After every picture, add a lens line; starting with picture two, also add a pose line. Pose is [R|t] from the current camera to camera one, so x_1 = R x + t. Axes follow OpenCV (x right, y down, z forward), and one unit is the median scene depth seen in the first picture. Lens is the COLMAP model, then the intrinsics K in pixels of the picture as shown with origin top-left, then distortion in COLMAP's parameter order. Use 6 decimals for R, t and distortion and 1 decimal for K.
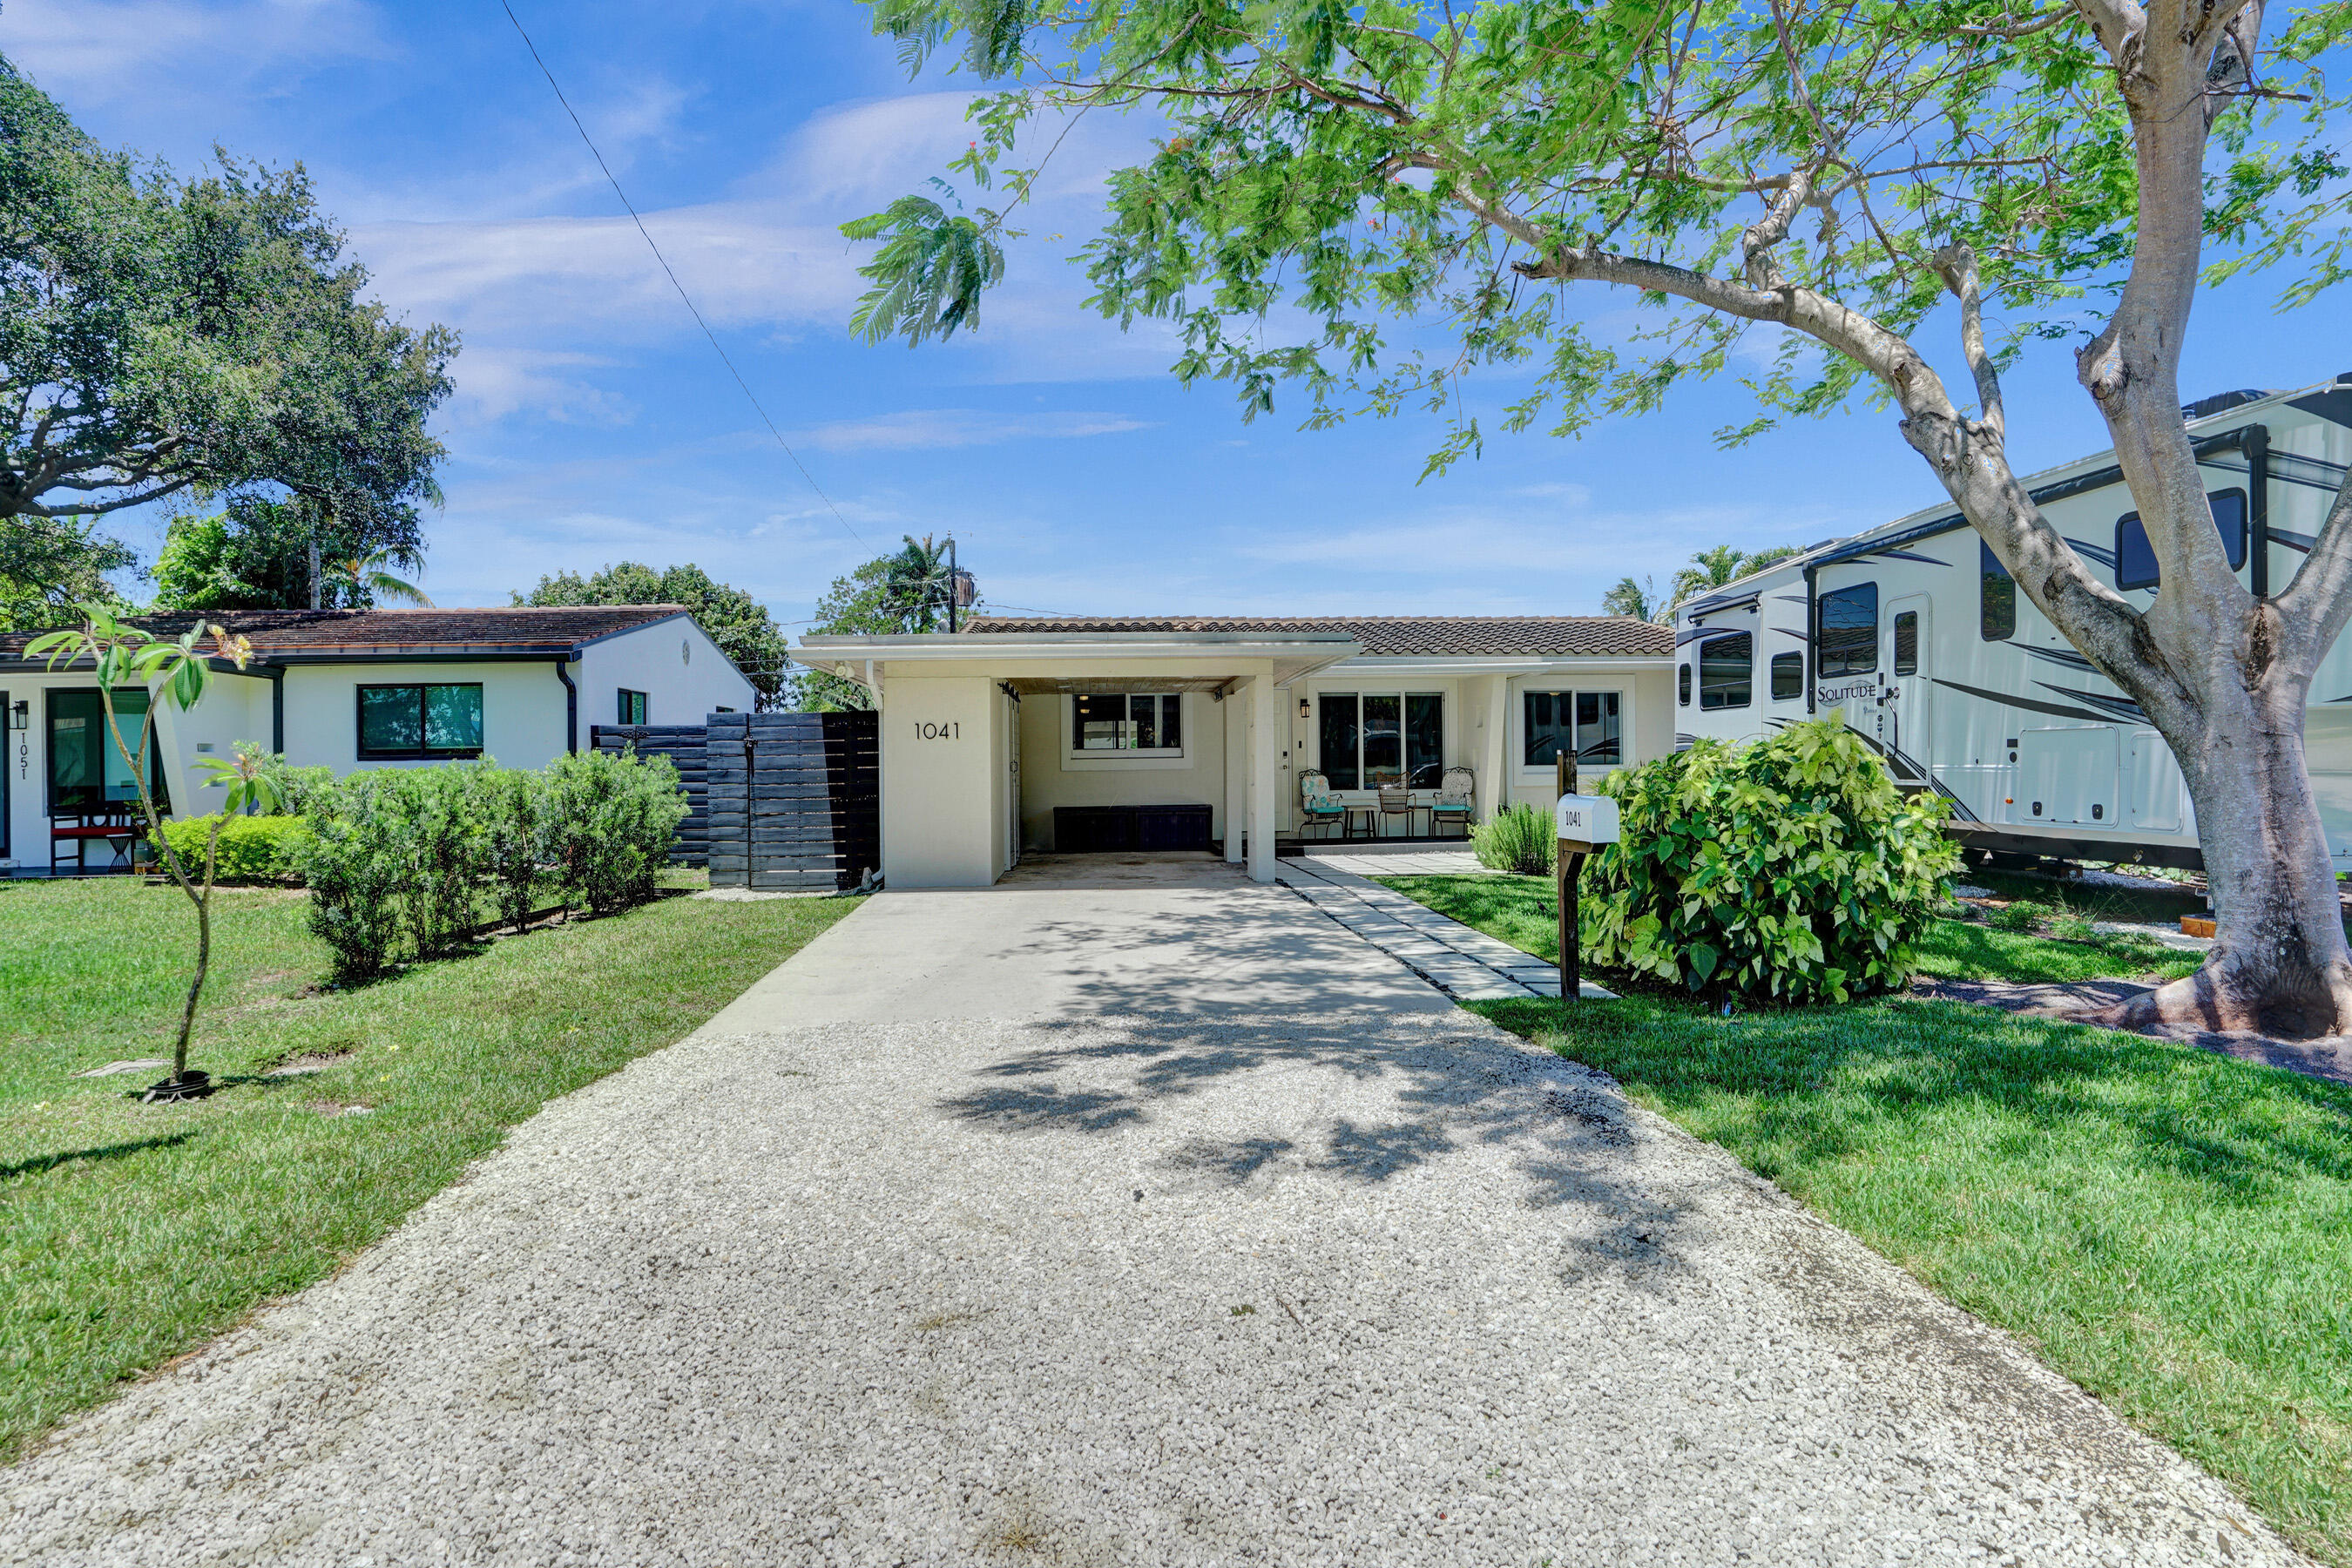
lens RADIAL K [[1142.3, 0, 1177.9], [0, 1142.3, 780.1], [0, 0, 1]] dist [-0.058240, 0.022064]
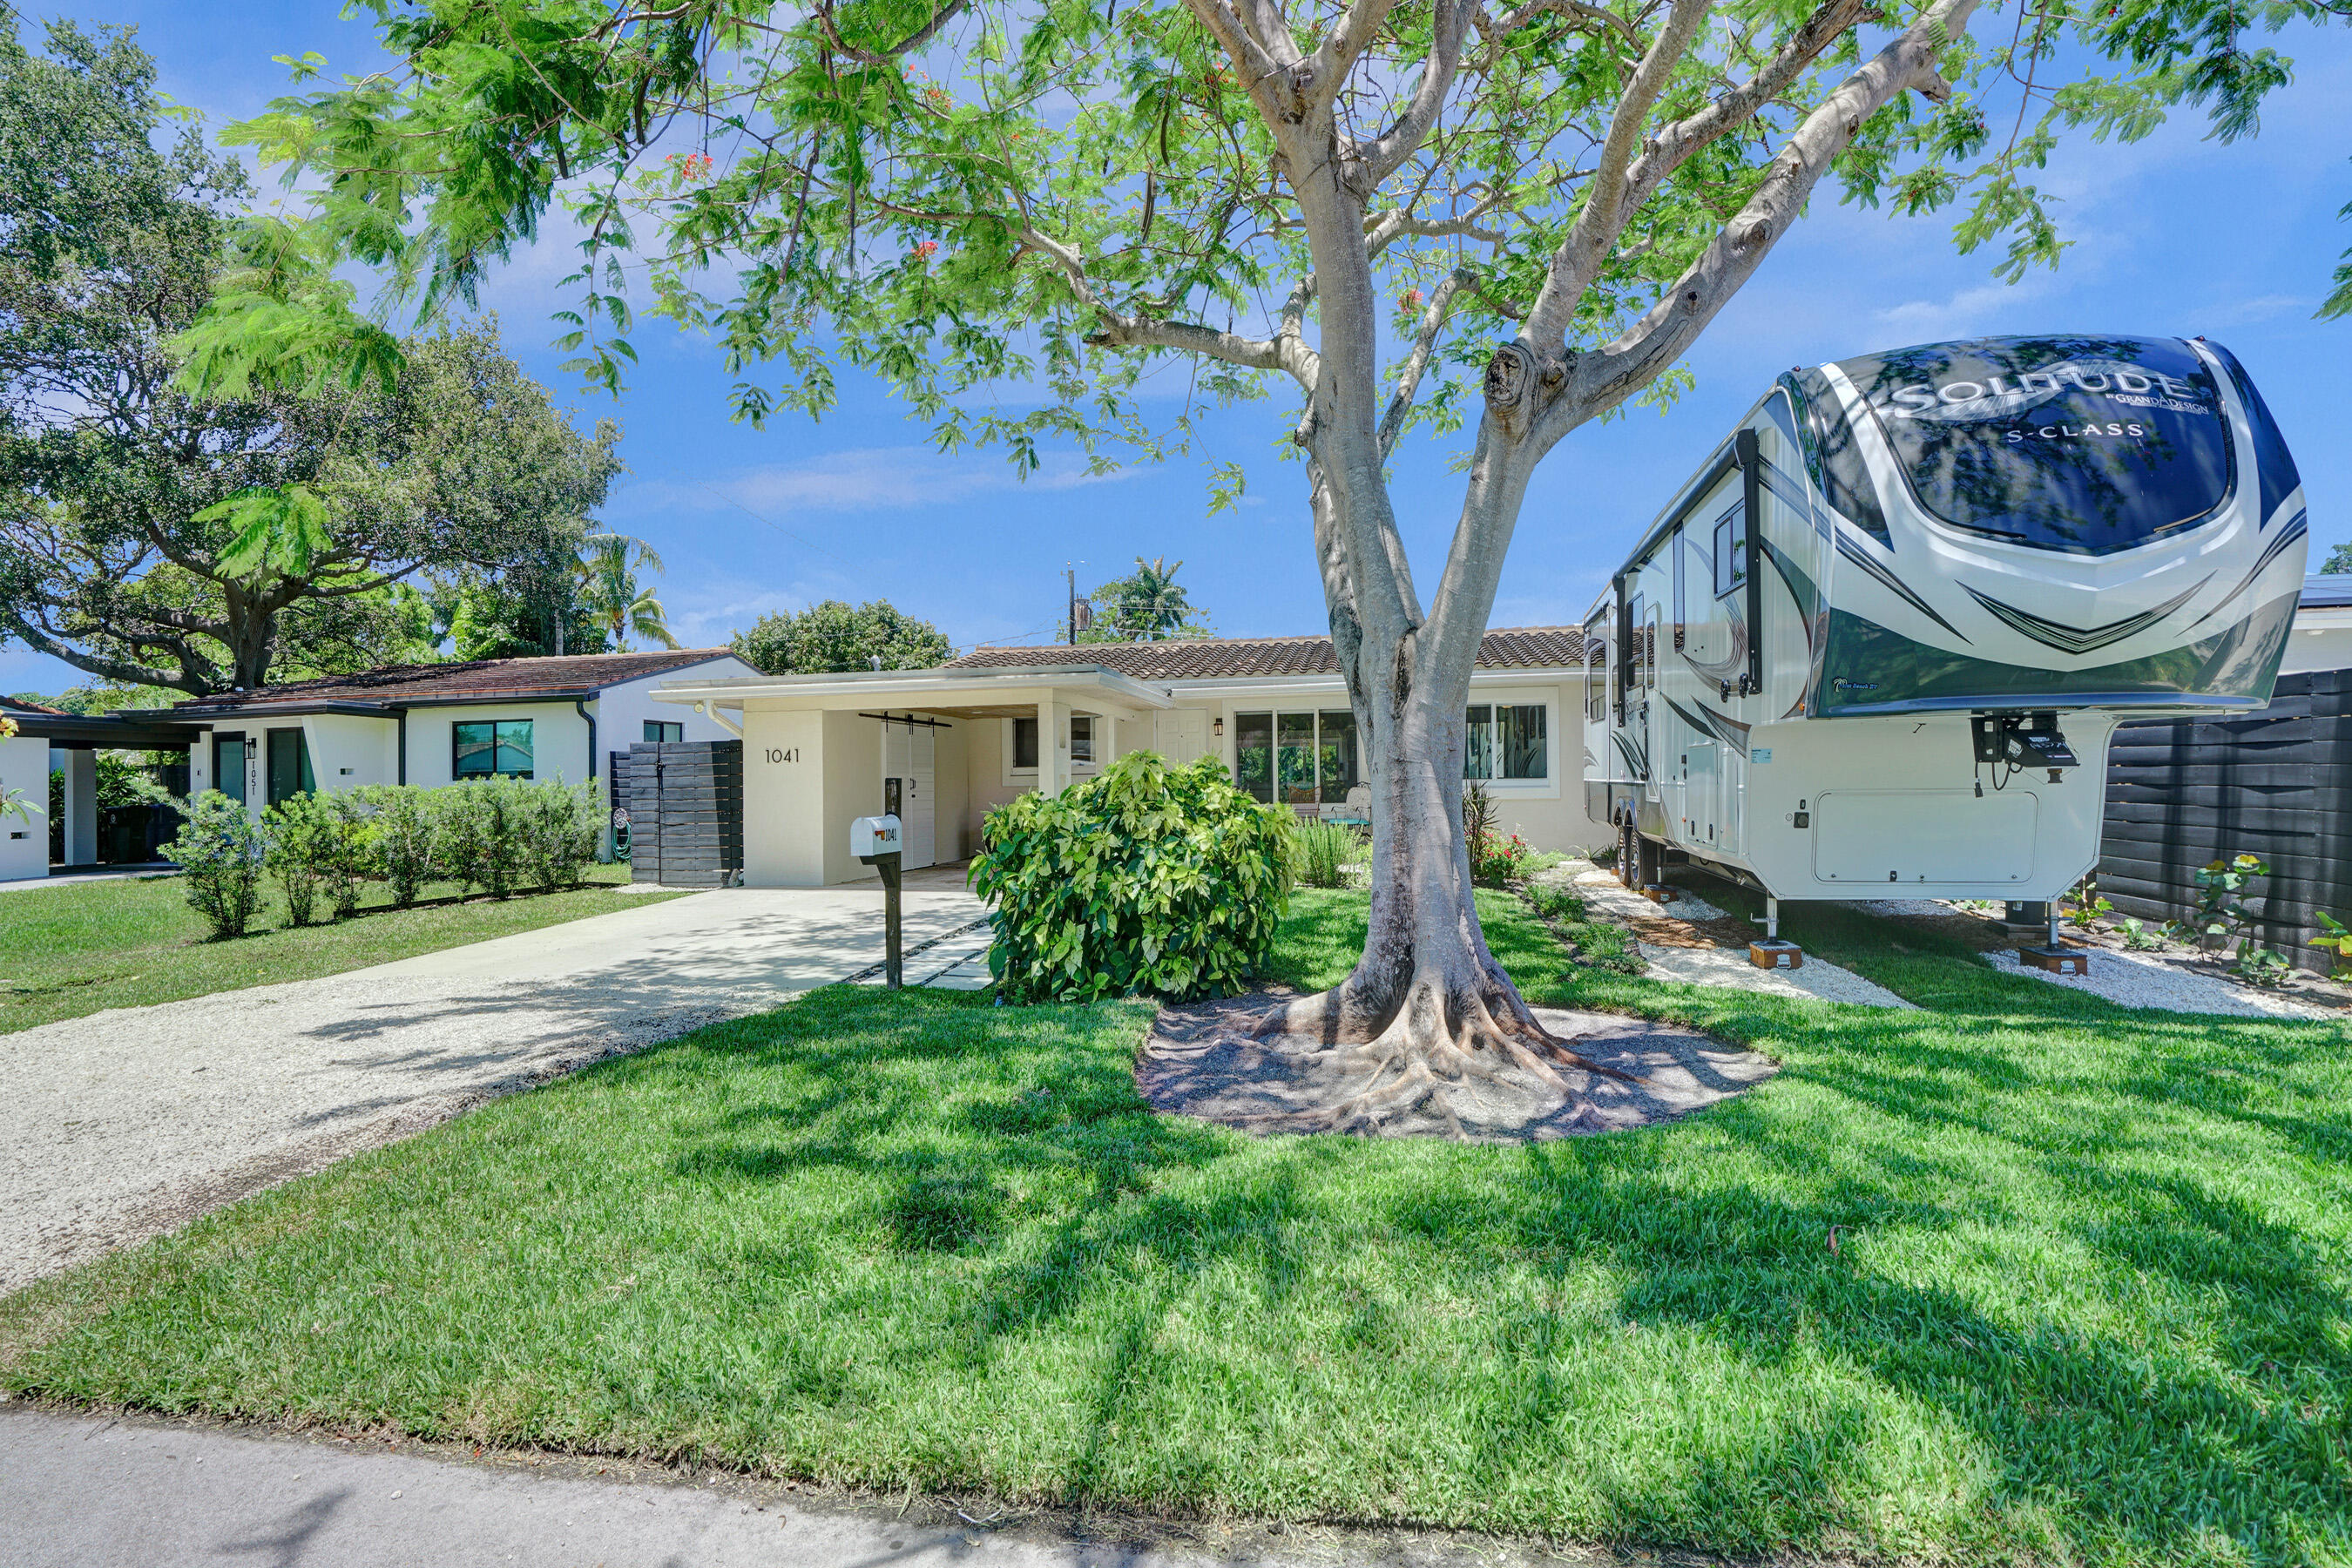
lens RADIAL K [[1130.8, 0, 1179.4], [0, 1130.8, 791.7], [0, 0, 1]] dist [-0.062178, 0.025261]
pose [[0.967050, -0.001262, -0.254584, 0.440684], [0.002001, 0.999995, 0.002644, -0.006834], [0.254580, -0.003066, 0.967047, -0.033646]]
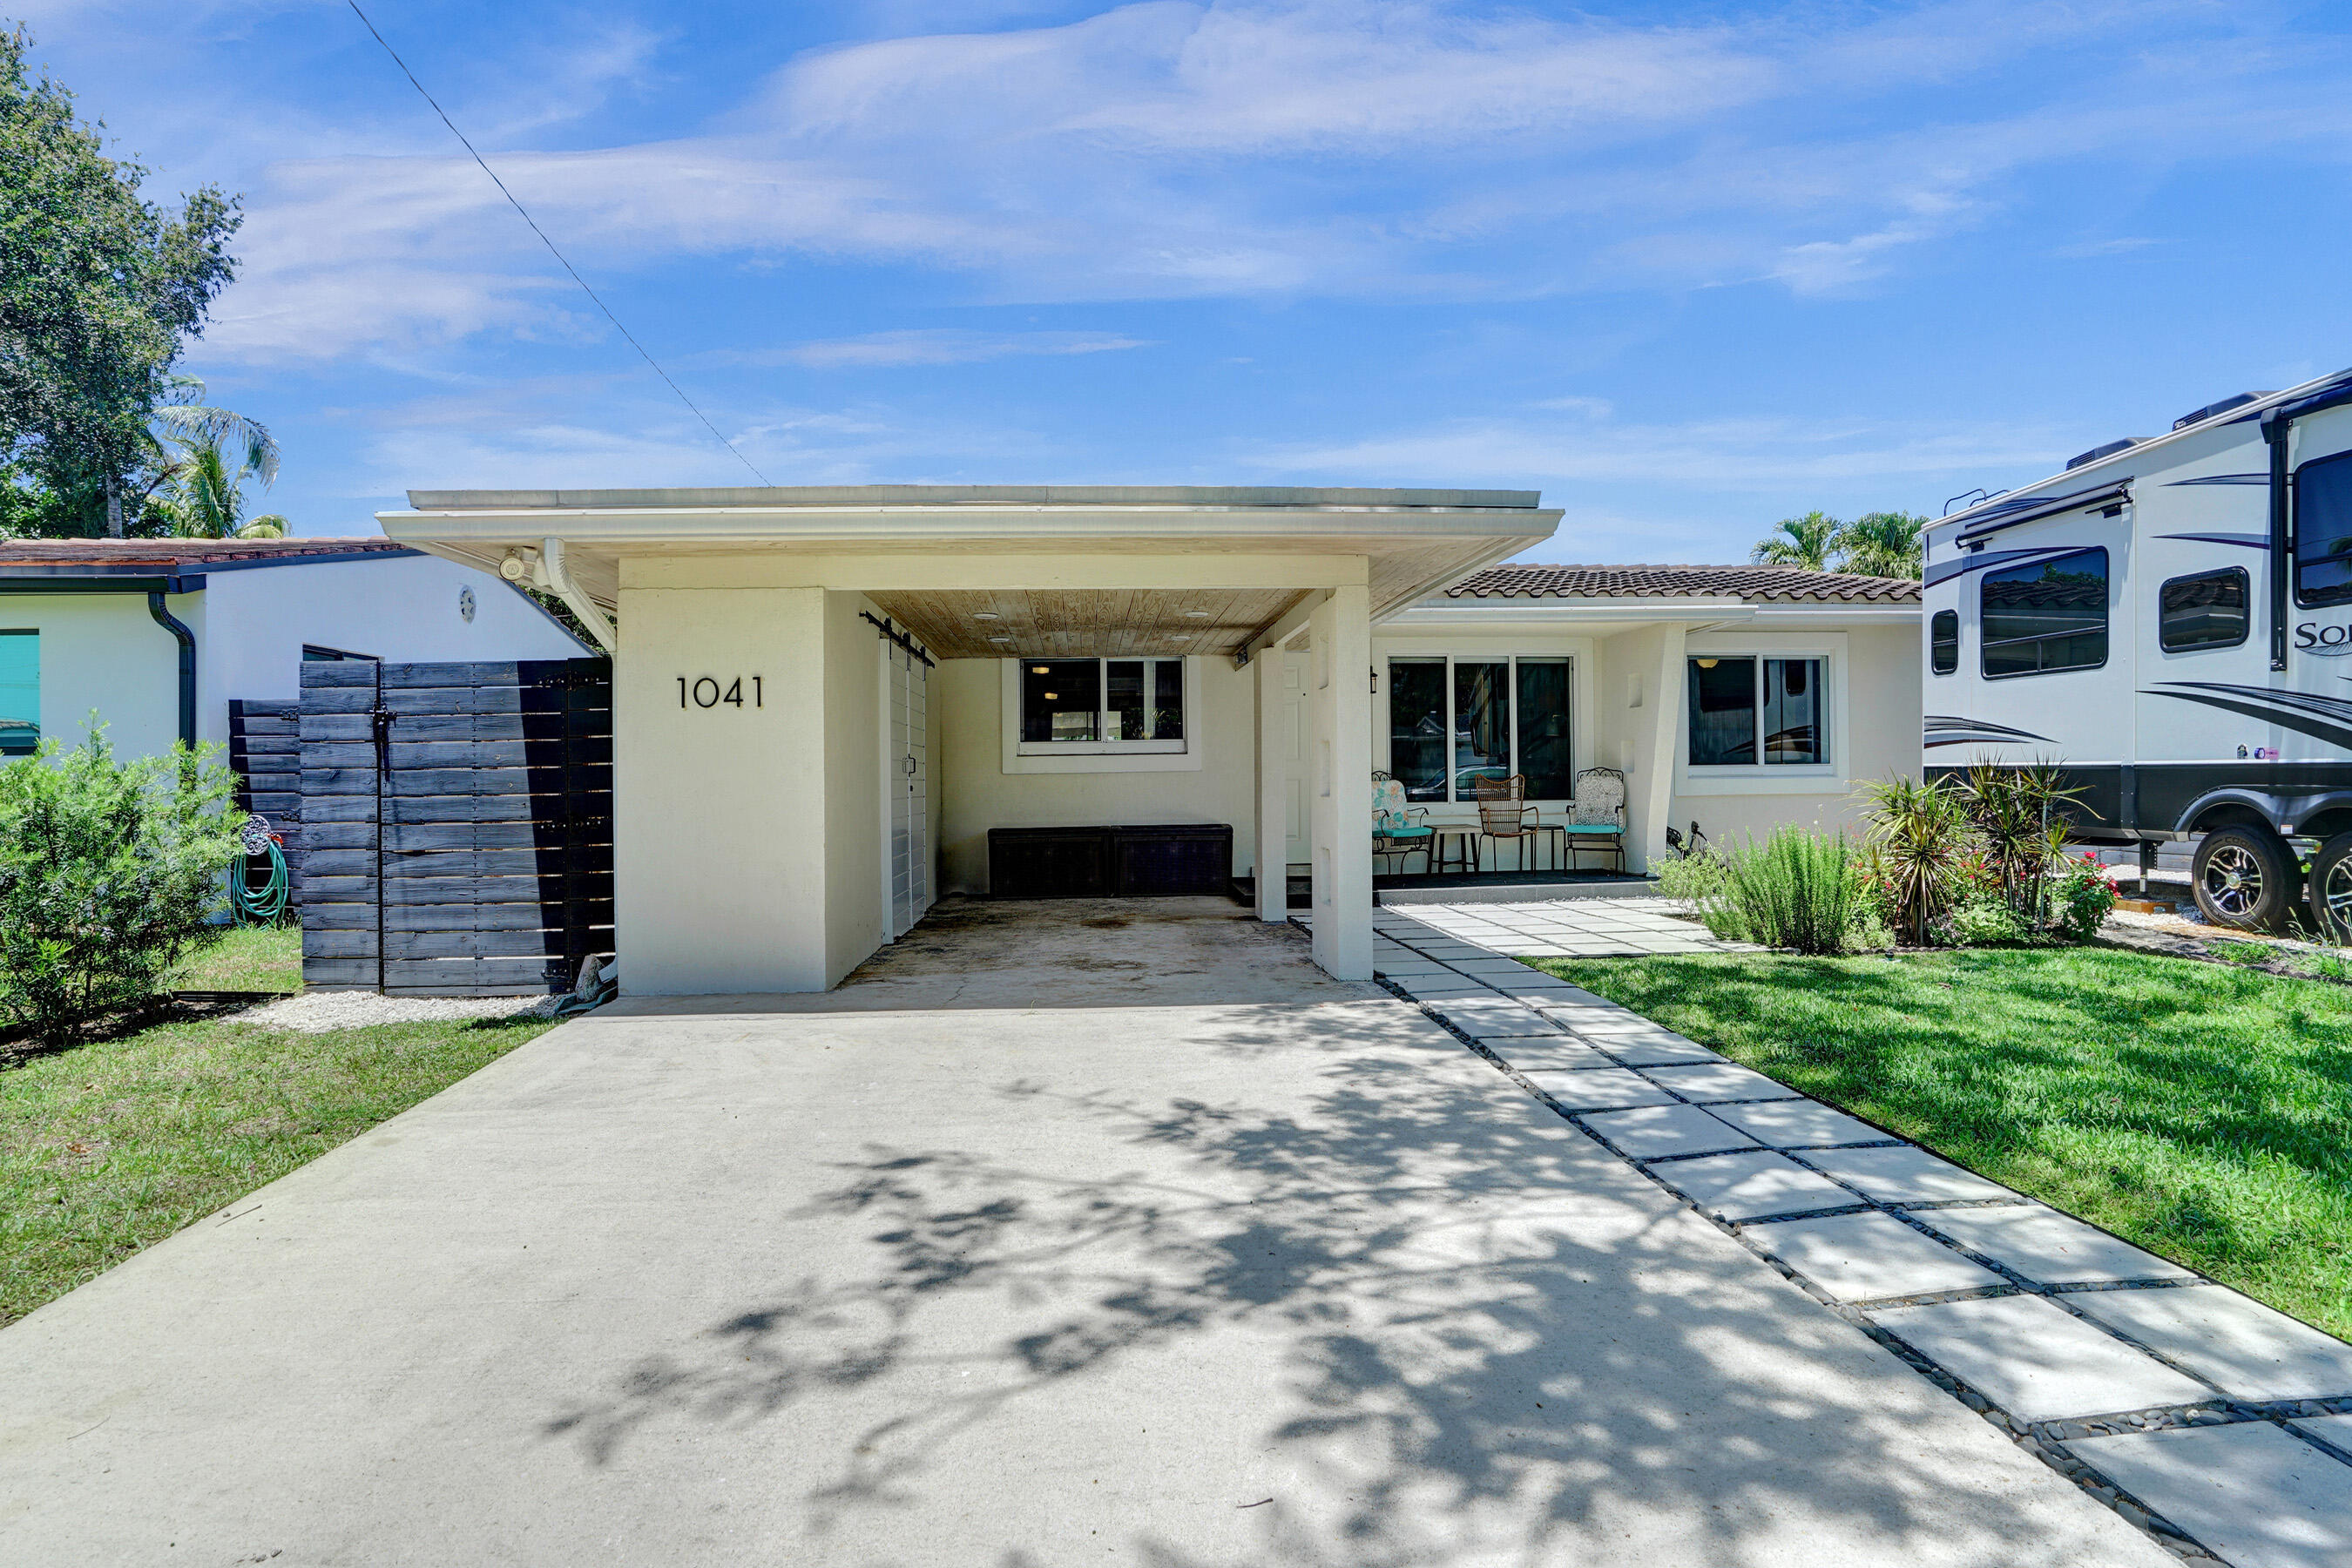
lens RADIAL K [[1130.9, 0, 1171.7], [0, 1130.9, 783.2], [0, 0, 1]] dist [-0.069113, 0.032048]
pose [[0.999996, -0.001295, 0.002606, -0.007877], [0.001309, 0.999986, -0.005052, 0.000867], [-0.002599, 0.005056, 0.999984, 0.440753]]
